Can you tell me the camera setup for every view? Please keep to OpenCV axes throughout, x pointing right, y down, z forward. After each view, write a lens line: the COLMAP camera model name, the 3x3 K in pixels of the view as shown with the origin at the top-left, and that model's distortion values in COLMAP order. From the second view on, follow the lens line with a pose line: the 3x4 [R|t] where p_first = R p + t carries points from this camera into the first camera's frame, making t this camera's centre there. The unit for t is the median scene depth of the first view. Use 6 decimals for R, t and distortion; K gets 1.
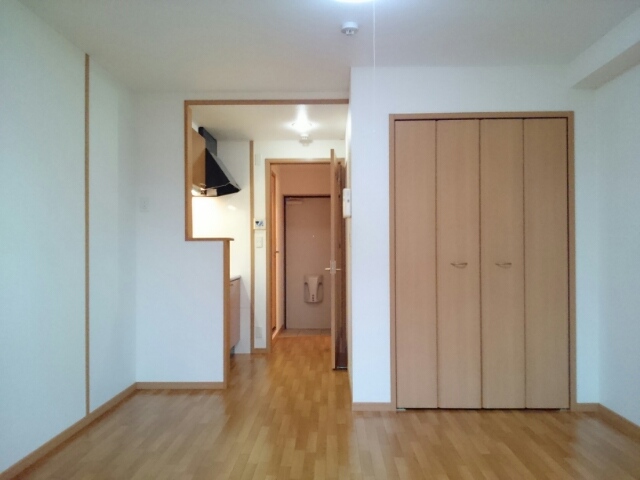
lens RADIAL K [[413.1, 0, 320.0], [0, 413.1, 240.0], [0, 0, 1]] dist [-0.118943, -0.000859]
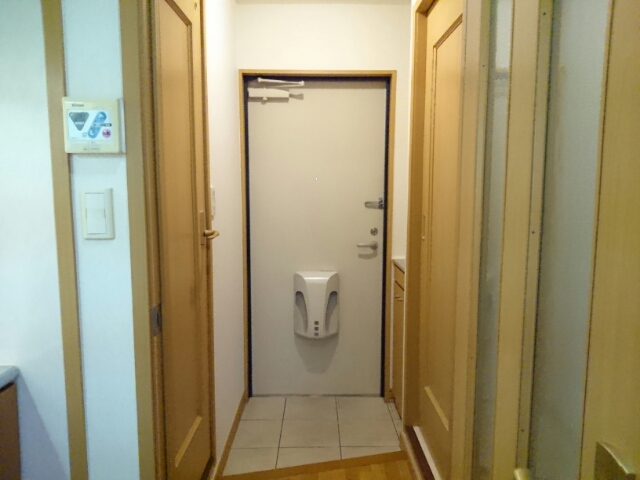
lens RADIAL K [[485.5, 0, 320.0], [0, 485.5, 240.0], [0, 0, 1]] dist [0.002957, -0.002496]
pose [[0.999404, -0.002999, 0.034399, -0.041964], [-0.001202, 0.992594, 0.121474, -0.012477], [-0.034509, -0.121443, 0.991998, 0.745155]]
